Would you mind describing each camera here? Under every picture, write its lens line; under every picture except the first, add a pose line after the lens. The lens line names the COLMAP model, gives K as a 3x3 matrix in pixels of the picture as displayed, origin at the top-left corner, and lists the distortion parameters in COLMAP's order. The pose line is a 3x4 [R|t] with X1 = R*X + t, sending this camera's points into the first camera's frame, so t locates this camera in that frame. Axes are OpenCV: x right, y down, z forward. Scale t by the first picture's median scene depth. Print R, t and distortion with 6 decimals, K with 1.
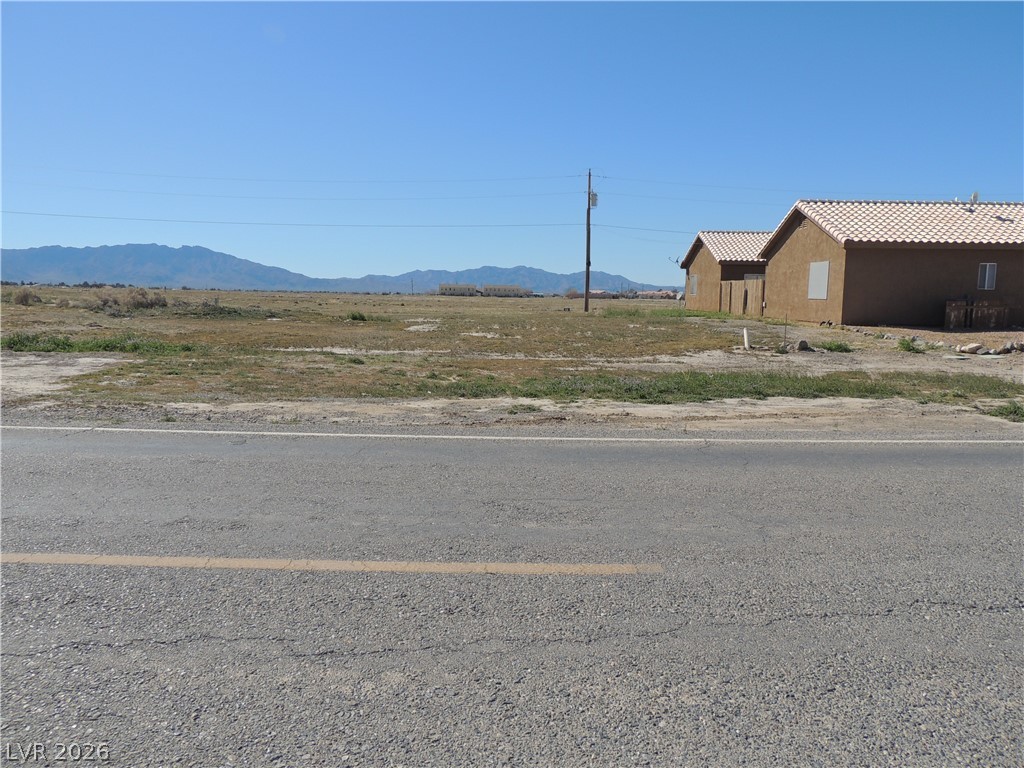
lens RADIAL K [[778.7, 0, 515.3], [0, 778.7, 386.2], [0, 0, 1]] dist [0.014454, -0.009562]
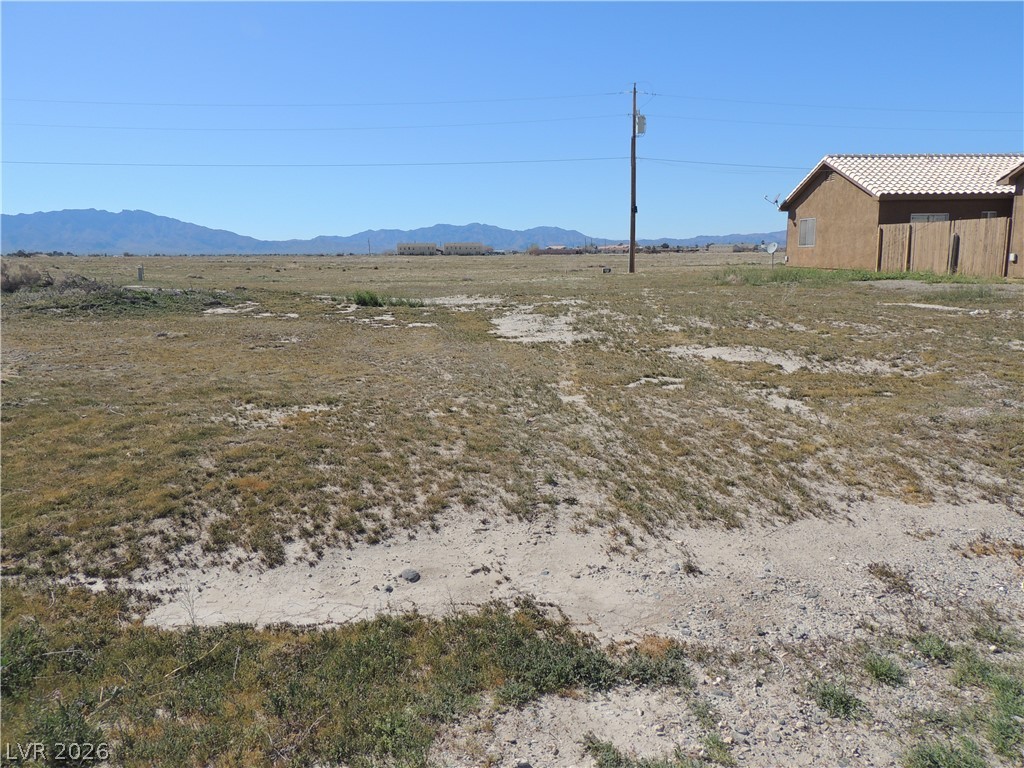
lens RADIAL K [[778.7, 0, 514.3], [0, 778.7, 380.5], [0, 0, 1]] dist [0.014454, -0.009562]
pose [[0.998077, -0.035009, 0.051149, -0.070333], [0.032578, 0.998334, 0.047617, -0.029678], [-0.052730, -0.045859, 0.997555, 0.233999]]
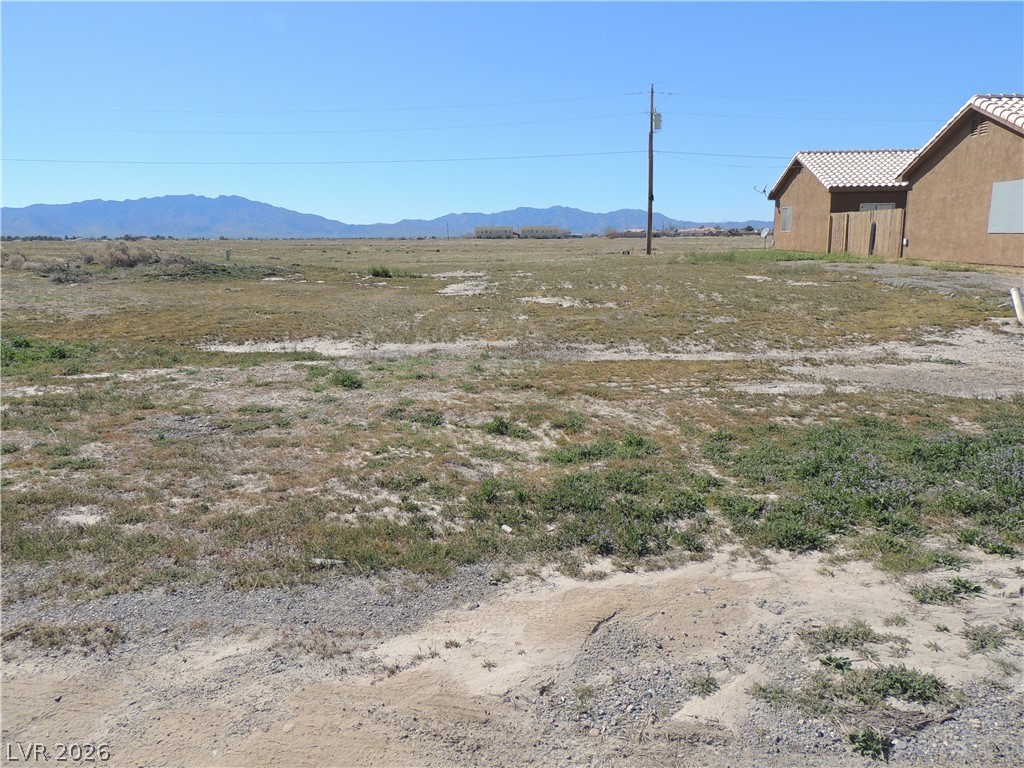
lens RADIAL K [[778.7, 0, 511.7], [0, 778.7, 384.2], [0, 0, 1]] dist [0.014454, -0.009562]
pose [[0.998378, -0.017002, -0.054344, -0.016671], [0.020798, 0.997326, 0.070054, -0.016193], [0.053007, -0.071071, 0.996062, 0.122933]]
